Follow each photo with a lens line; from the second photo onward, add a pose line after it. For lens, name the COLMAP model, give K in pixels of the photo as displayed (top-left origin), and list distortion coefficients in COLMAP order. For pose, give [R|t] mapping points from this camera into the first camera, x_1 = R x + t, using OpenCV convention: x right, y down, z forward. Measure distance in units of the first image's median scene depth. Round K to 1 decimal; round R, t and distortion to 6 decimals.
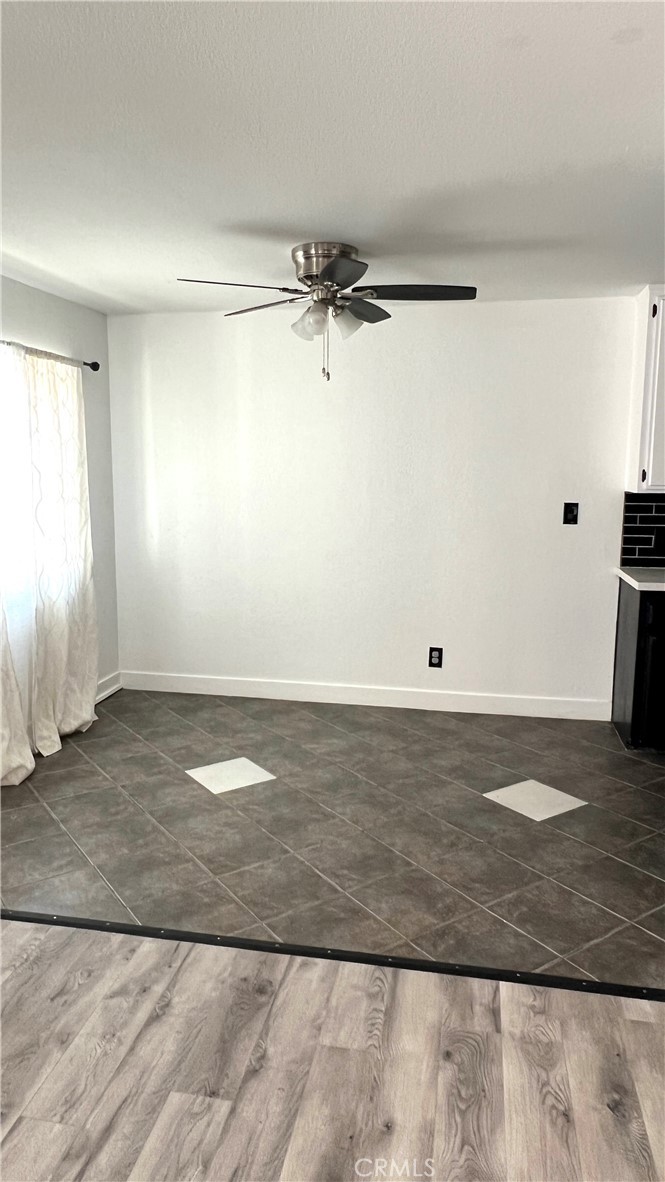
lens RADIAL K [[798.1, 0, 332.5], [0, 798.1, 591.0], [0, 0, 1]] dist [-0.001957, 0.000262]
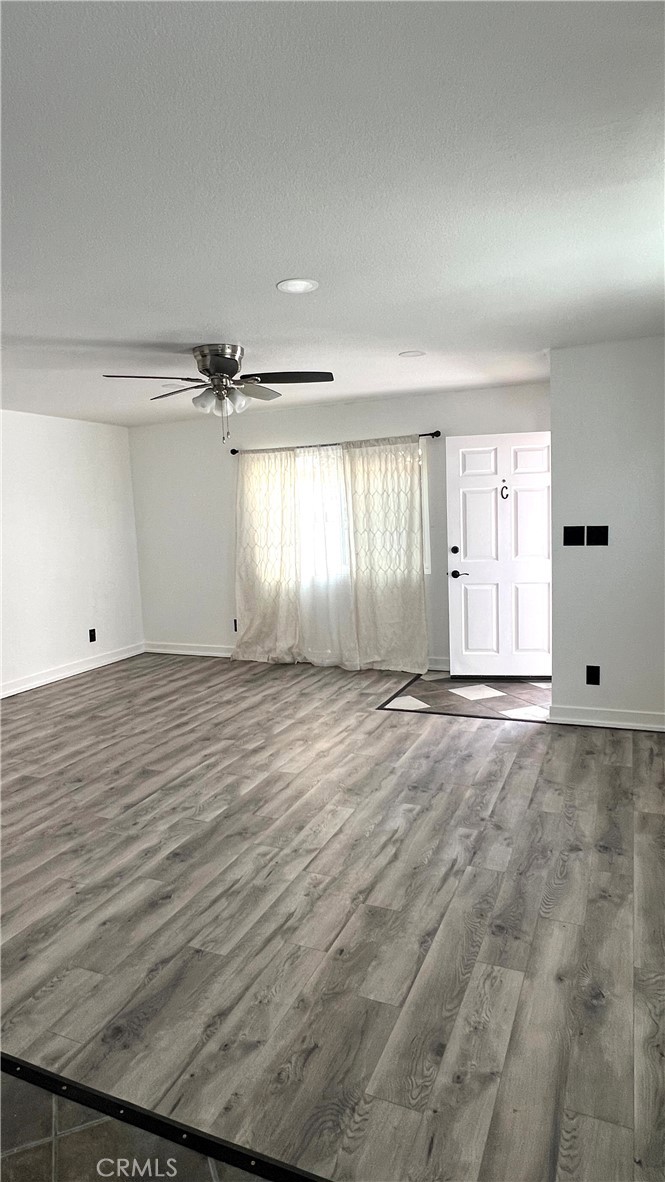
lens RADIAL K [[686.2, 0, 332.5], [0, 686.2, 591.0], [0, 0, 1]] dist [-0.000474, 0.000119]
pose [[-0.973563, 0.013830, 0.227998, -0.619912], [0.076300, 0.960521, 0.267539, -0.272264], [-0.215296, 0.277862, -0.936184, 1.769670]]
